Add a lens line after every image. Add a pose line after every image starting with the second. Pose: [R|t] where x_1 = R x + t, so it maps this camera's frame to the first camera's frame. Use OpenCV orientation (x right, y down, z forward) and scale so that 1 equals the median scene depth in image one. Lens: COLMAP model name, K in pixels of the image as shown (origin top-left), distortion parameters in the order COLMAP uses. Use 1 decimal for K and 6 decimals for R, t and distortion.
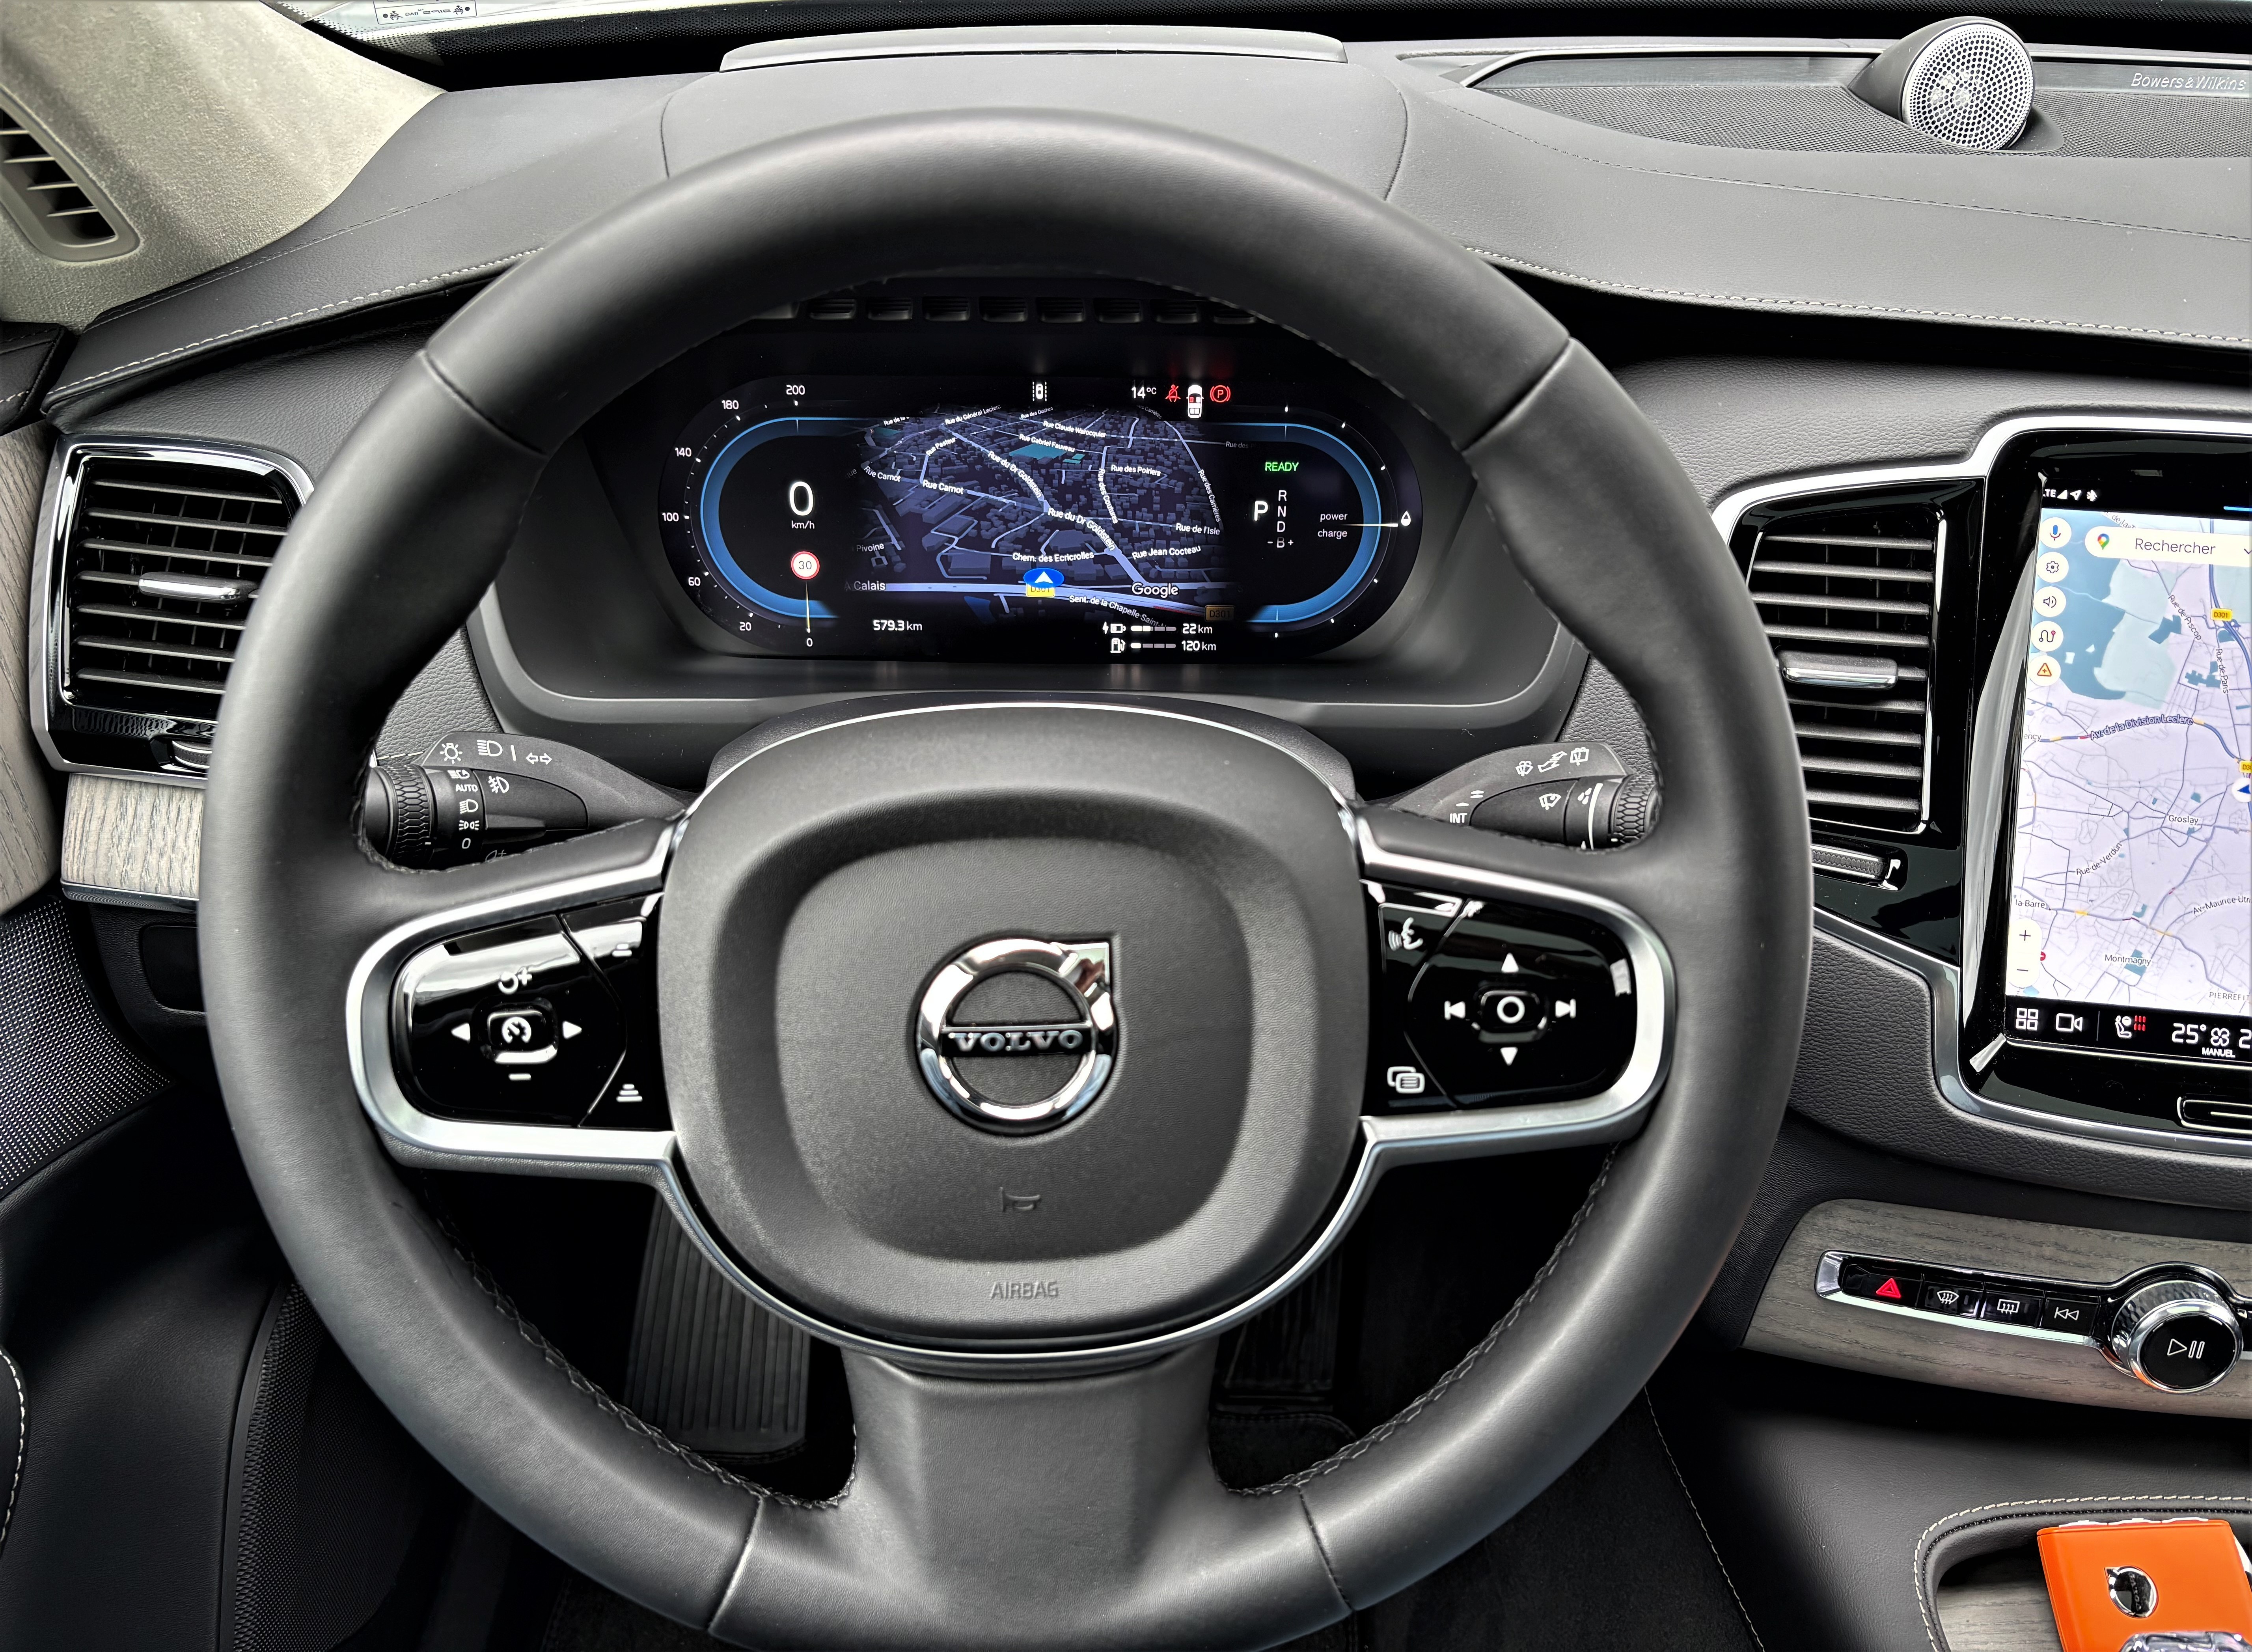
lens RADIAL K [[1714.6, 0, 1126.6], [0, 1714.6, 820.4], [0, 0, 1]] dist [0.025321, -0.022124]
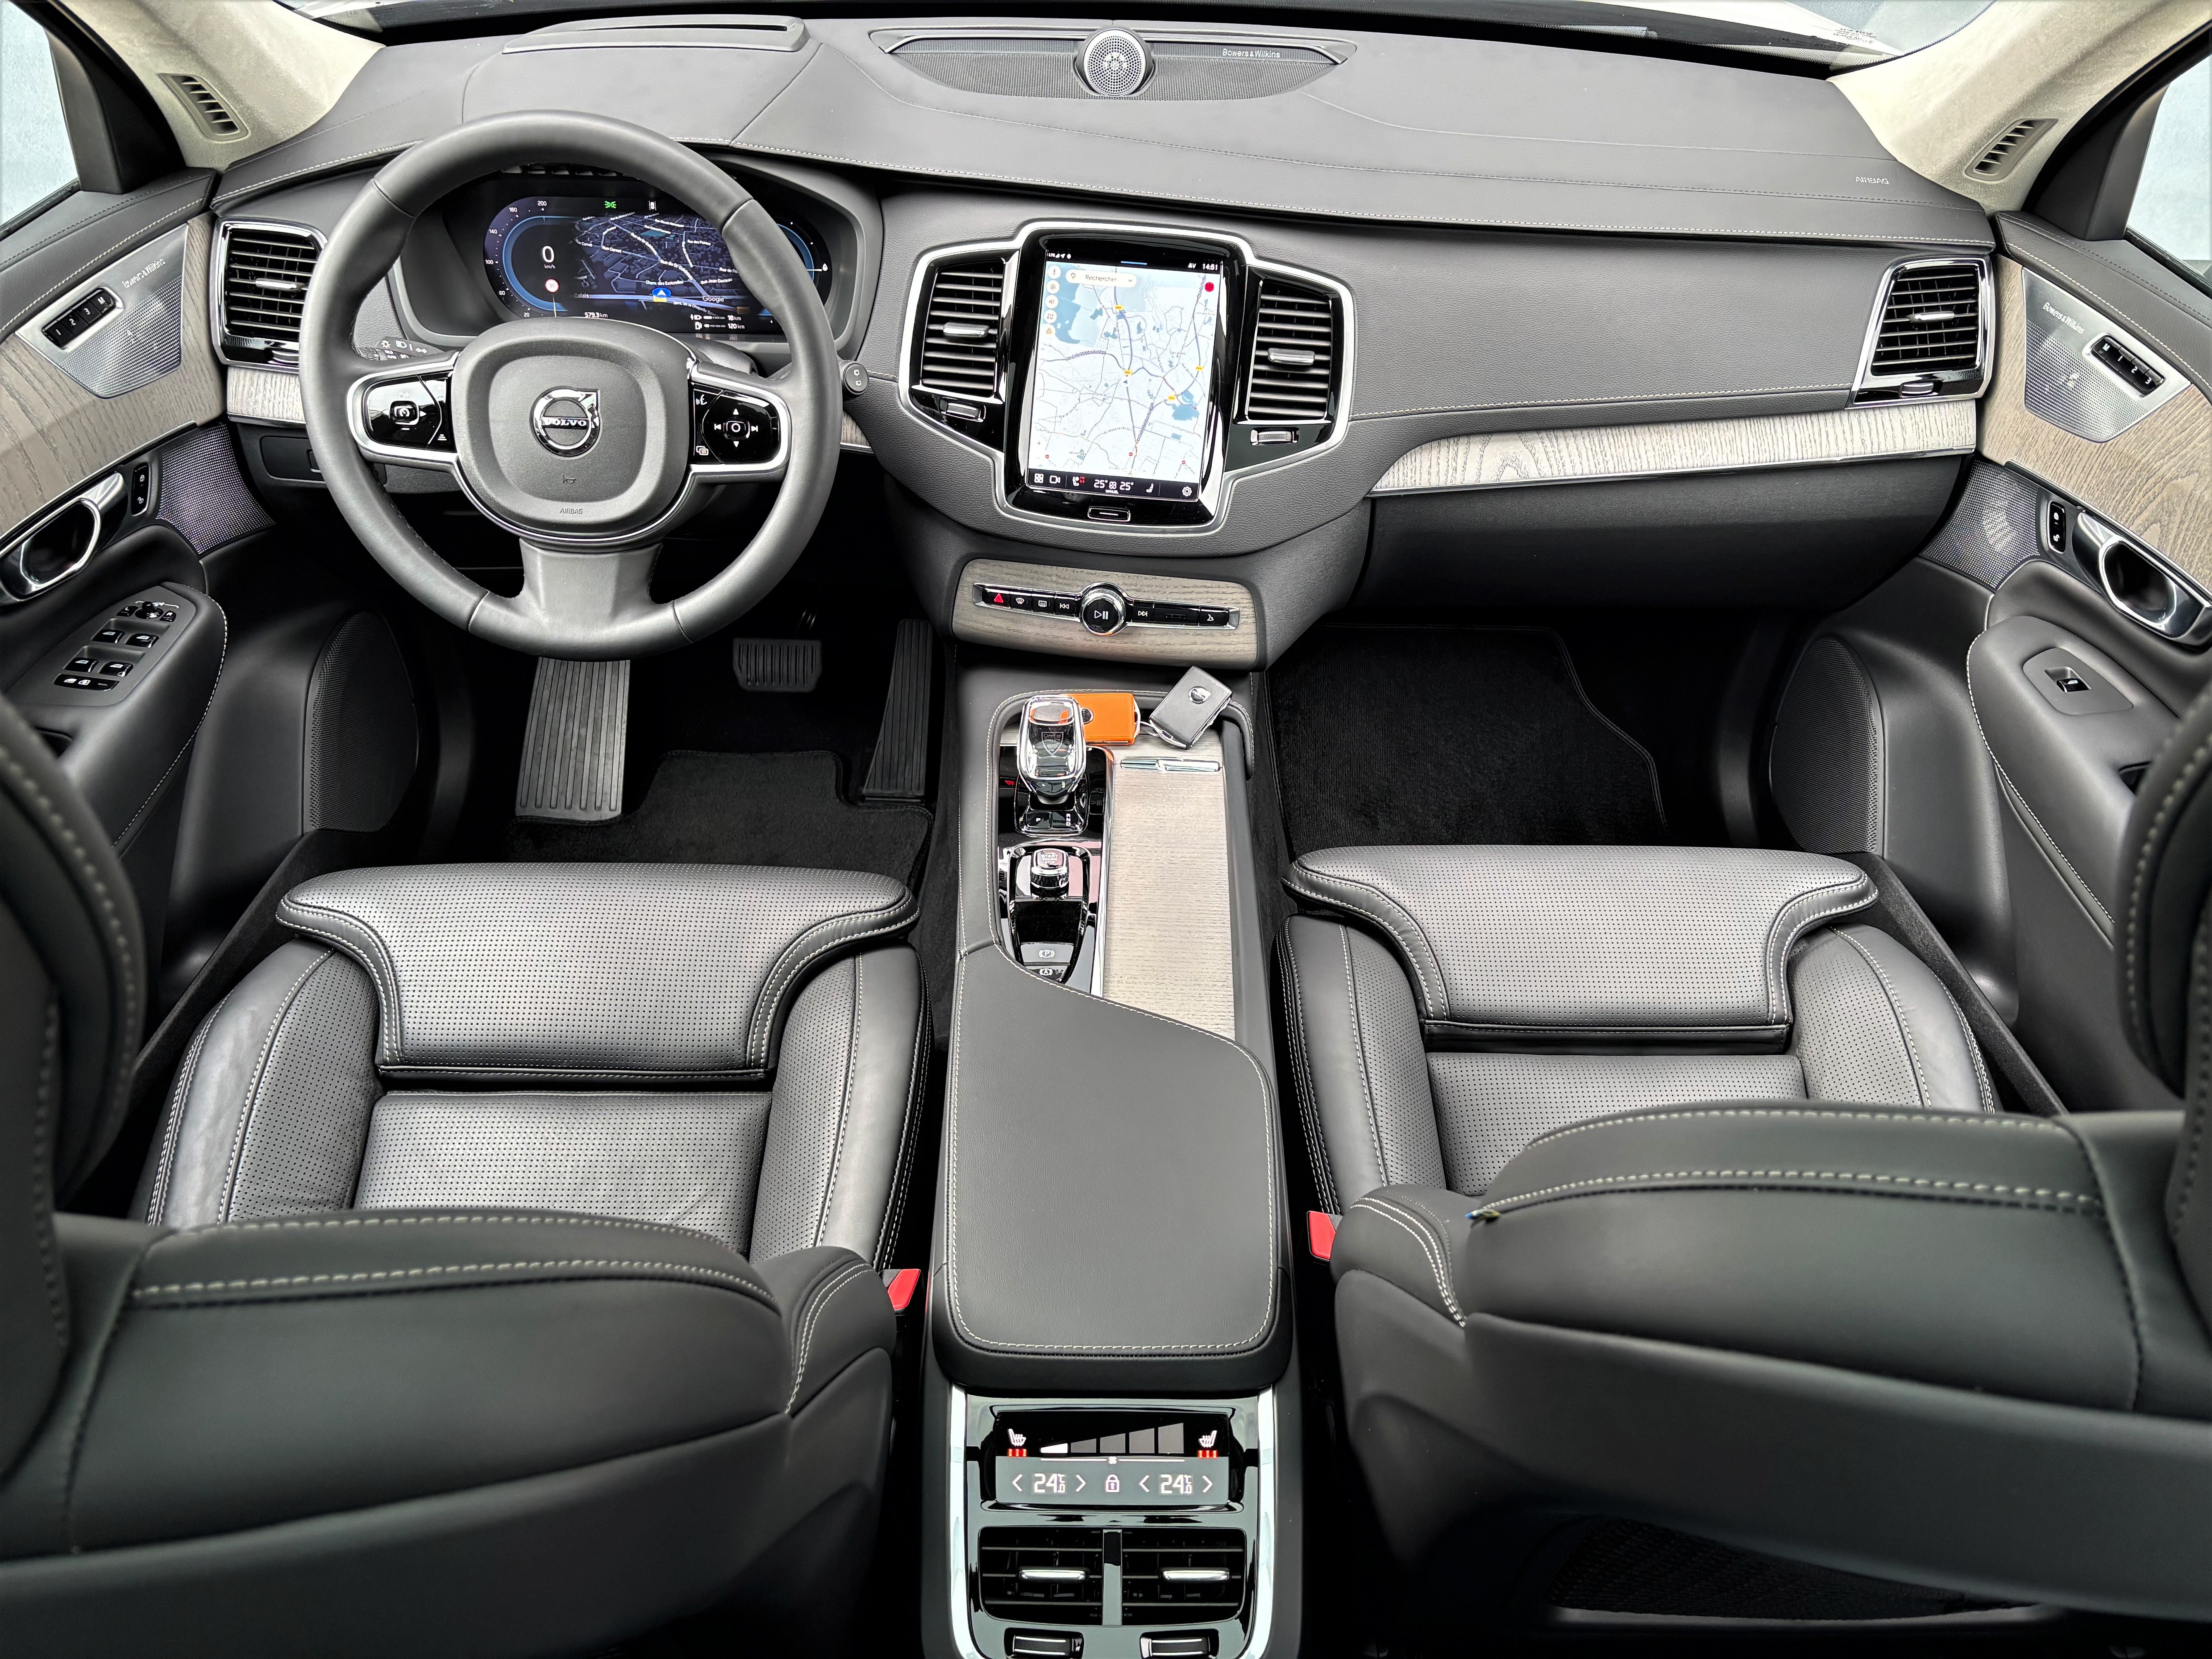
lens RADIAL K [[1684.1, 0, 1121.2], [0, 1684.1, 819.0], [0, 0, 1]] dist [0.025321, -0.022124]
pose [[0.999919, 0.012720, 0.000303, 0.624365], [-0.012681, 0.994293, 0.105925, 0.332211], [0.001046, -0.105920, 0.994374, -1.388713]]
